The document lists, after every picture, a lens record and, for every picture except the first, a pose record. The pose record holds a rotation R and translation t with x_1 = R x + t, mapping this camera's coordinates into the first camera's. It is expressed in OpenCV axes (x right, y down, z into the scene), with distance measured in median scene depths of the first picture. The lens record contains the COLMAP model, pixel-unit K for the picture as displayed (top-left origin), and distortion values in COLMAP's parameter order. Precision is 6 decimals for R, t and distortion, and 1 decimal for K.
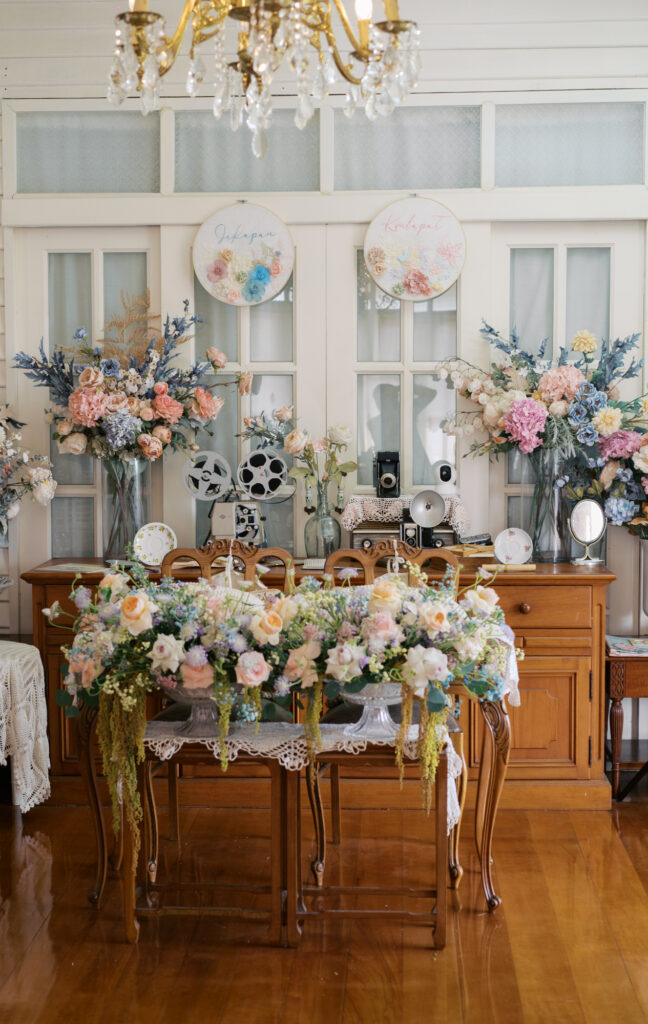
lens RADIAL K [[1630.8, 0, 324.0], [0, 1630.8, 512.0], [0, 0, 1]] dist [0.002043, -0.000565]
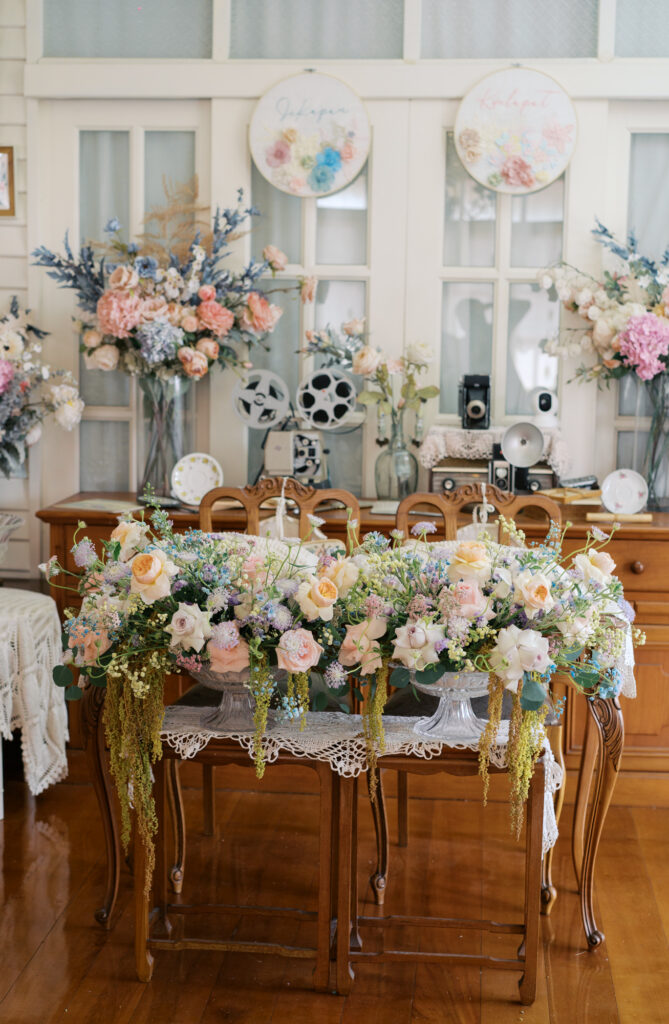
lens RADIAL K [[1644.0, 0, 334.3], [0, 1644.0, 530.8], [0, 0, 1]] dist [-0.008971, 0.003905]
pose [[0.998824, 0.024582, -0.041790, 0.003427], [-0.022074, 0.997986, 0.059471, -0.005817], [0.043168, -0.058478, 0.997355, 0.155375]]
